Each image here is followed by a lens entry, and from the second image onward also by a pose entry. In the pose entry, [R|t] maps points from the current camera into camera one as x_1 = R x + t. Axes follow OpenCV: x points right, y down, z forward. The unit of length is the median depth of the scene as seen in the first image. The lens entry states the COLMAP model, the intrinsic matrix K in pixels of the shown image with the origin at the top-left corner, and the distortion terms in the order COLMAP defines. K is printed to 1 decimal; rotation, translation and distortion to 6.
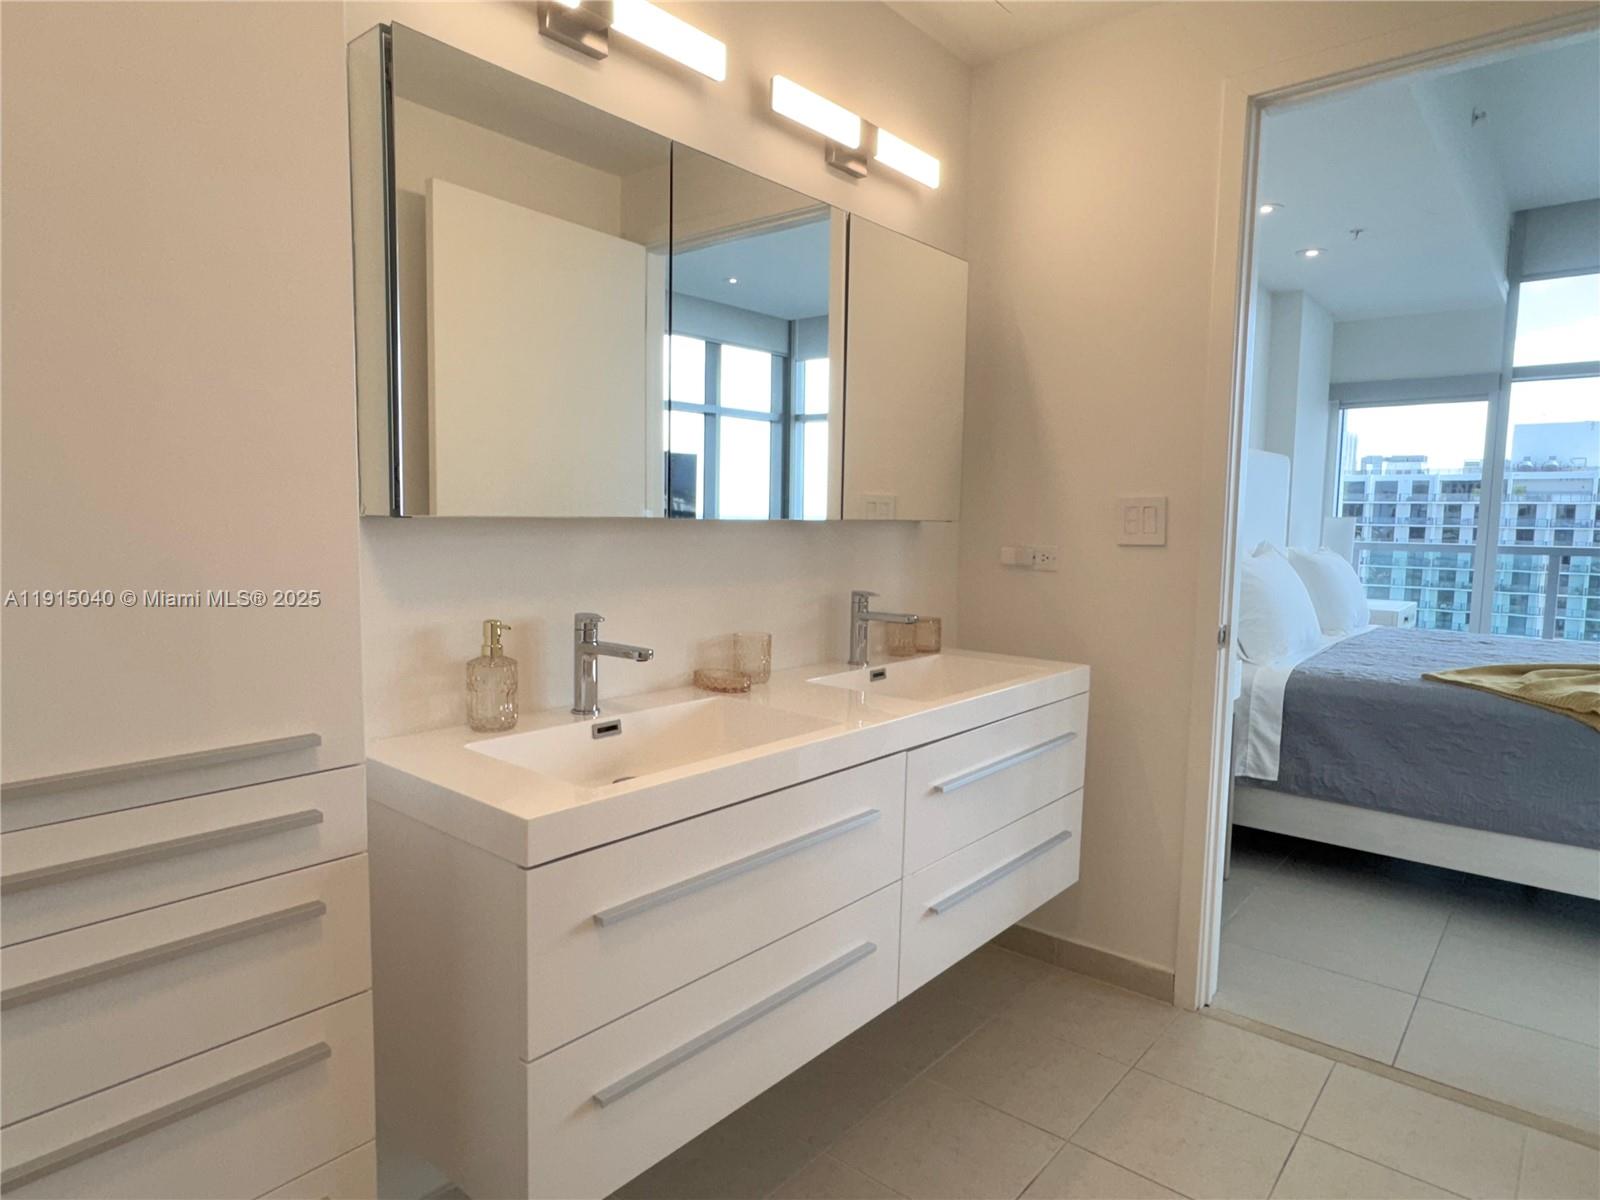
lens RADIAL K [[949.0, 0, 791.5], [0, 949.0, 599.9], [0, 0, 1]] dist [-0.002236, 0.011051]
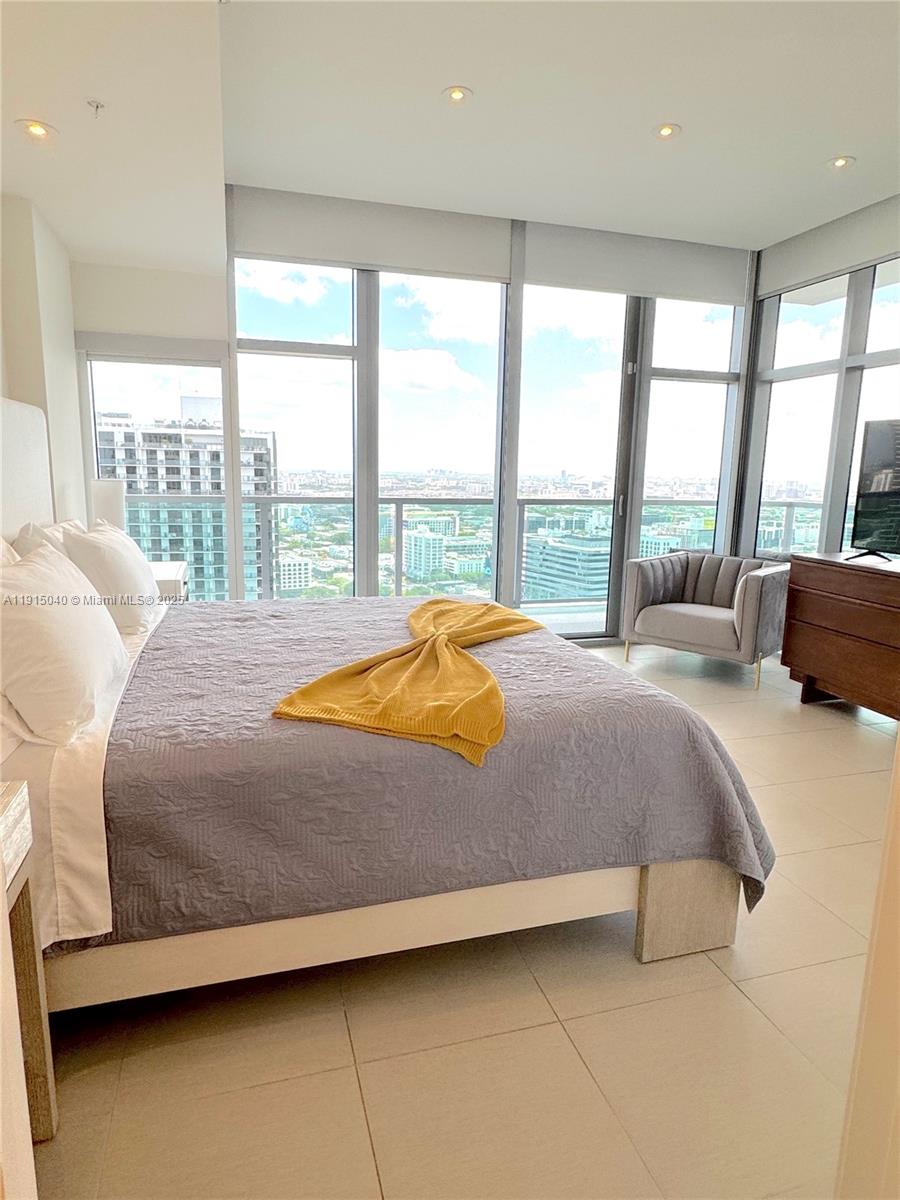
lens RADIAL K [[711.7, 0, 451.7], [0, 711.7, 600.7], [0, 0, 1]] dist [-0.002236, 0.011051]
pose [[0.539263, -0.157346, 0.827308, 0.282219], [0.063086, 0.987178, 0.146630, -0.086586], [-0.839771, -0.026881, 0.542274, 0.572253]]
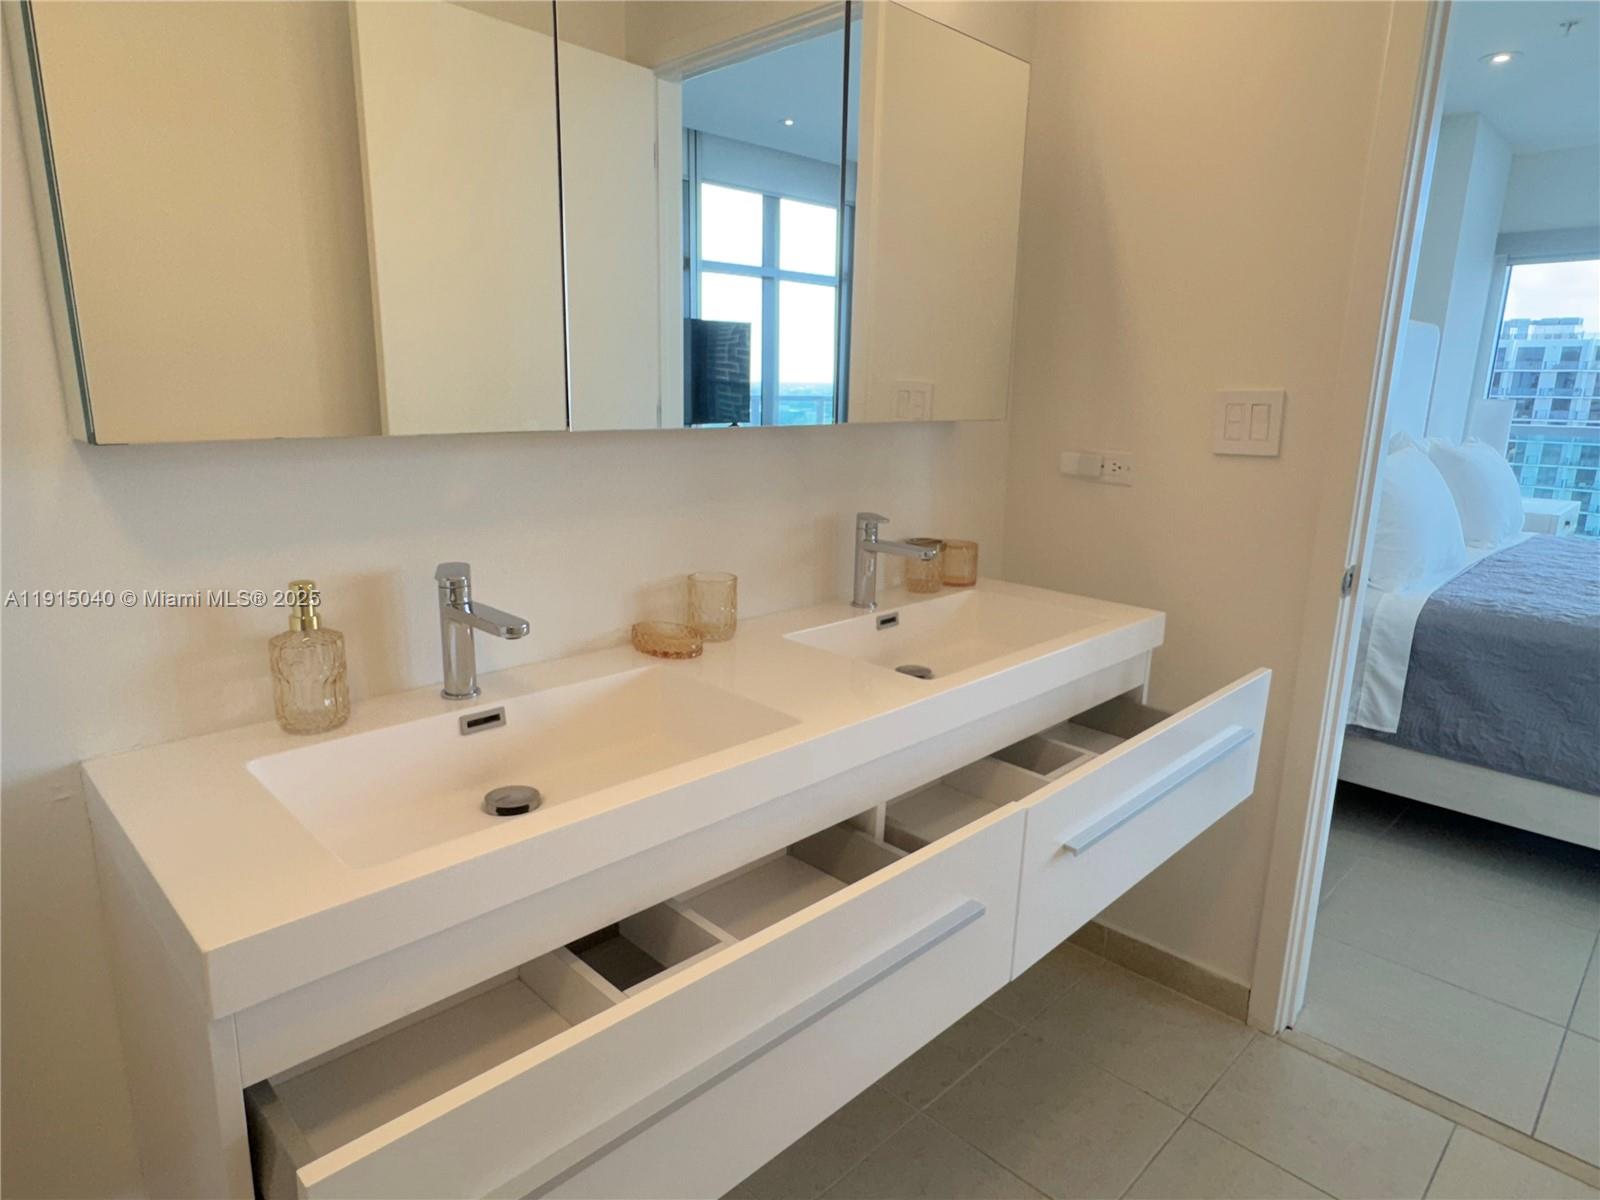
lens RADIAL K [[949.0, 0, 794.5], [0, 949.0, 595.1], [0, 0, 1]] dist [-0.002236, 0.011051]
pose [[0.996358, 0.020105, -0.082866, 0.057743], [-0.009190, 0.991465, 0.130046, -0.032277], [0.084773, -0.128811, 0.988039, 0.158995]]
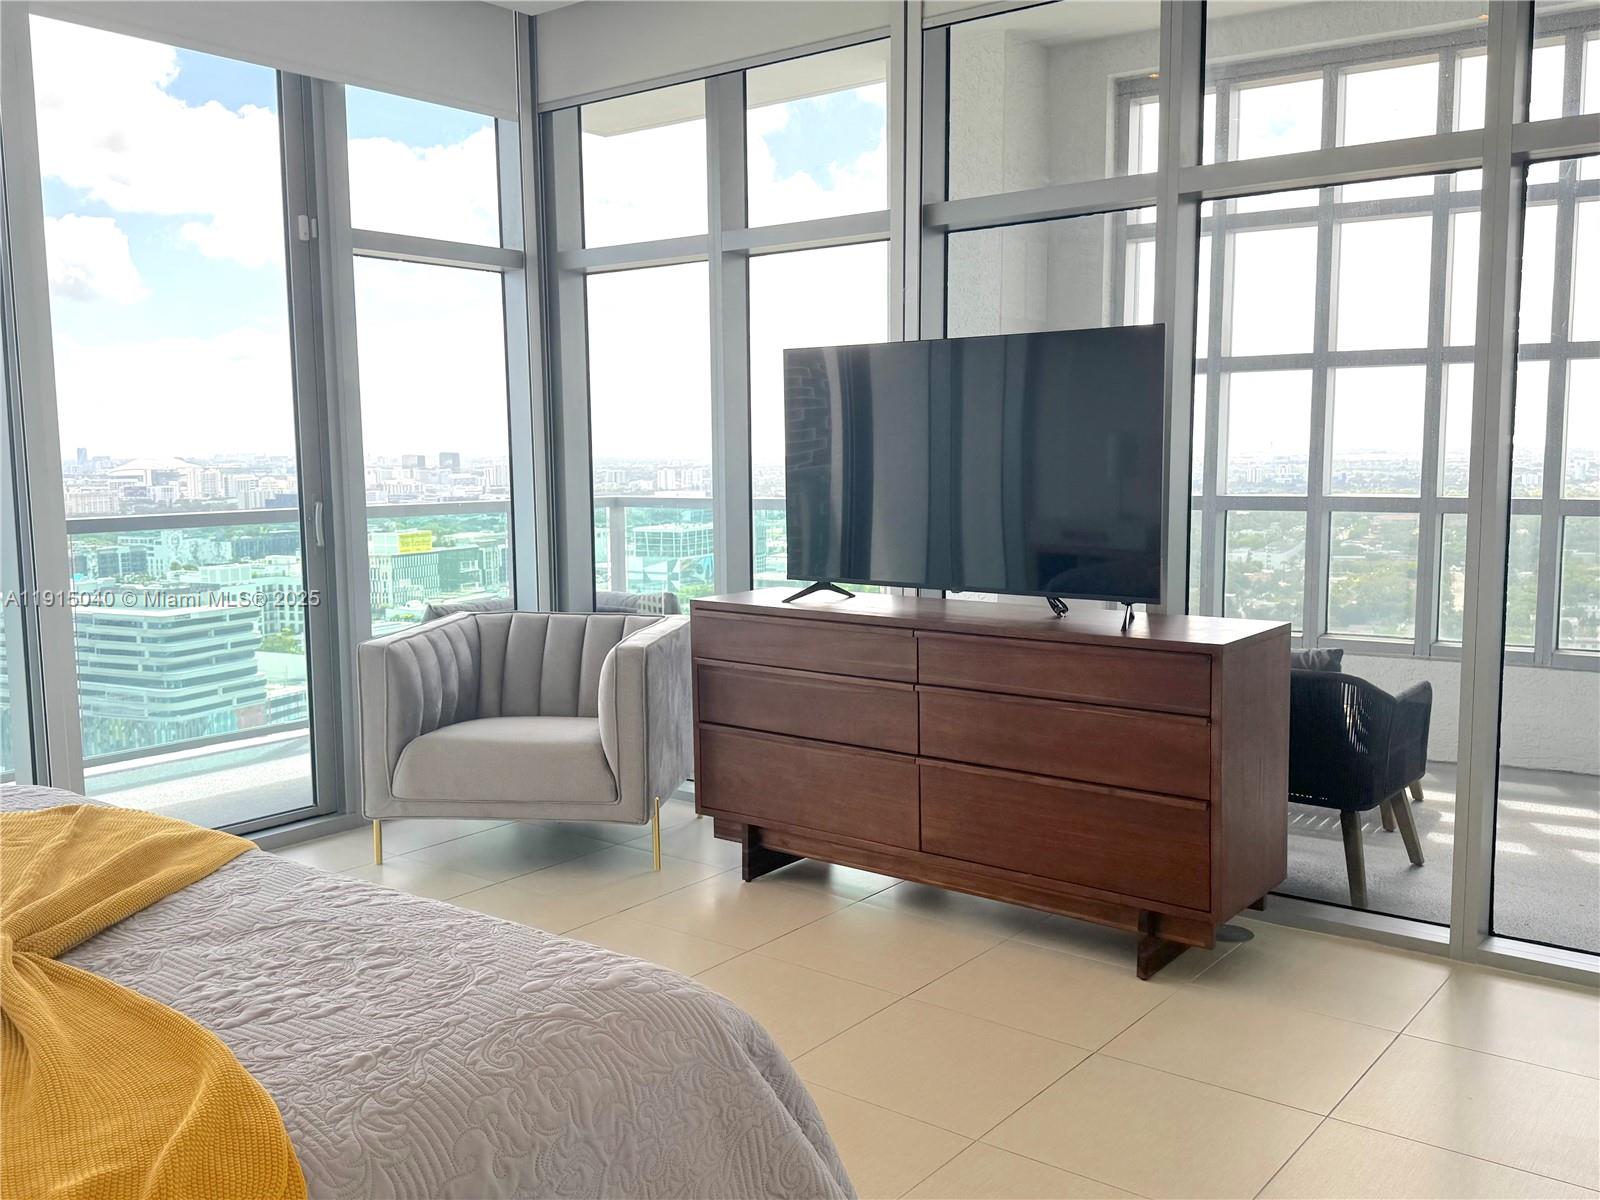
lens RADIAL K [[1398.5, 0, 800.7], [0, 1398.5, 613.7], [0, 0, 1]] dist [0.072494, -0.098052]
pose [[-0.052406, -0.134680, 0.989502, 0.365748], [0.099275, 0.985253, 0.139360, -0.099875], [-0.993679, 0.105536, -0.038263, 0.683854]]
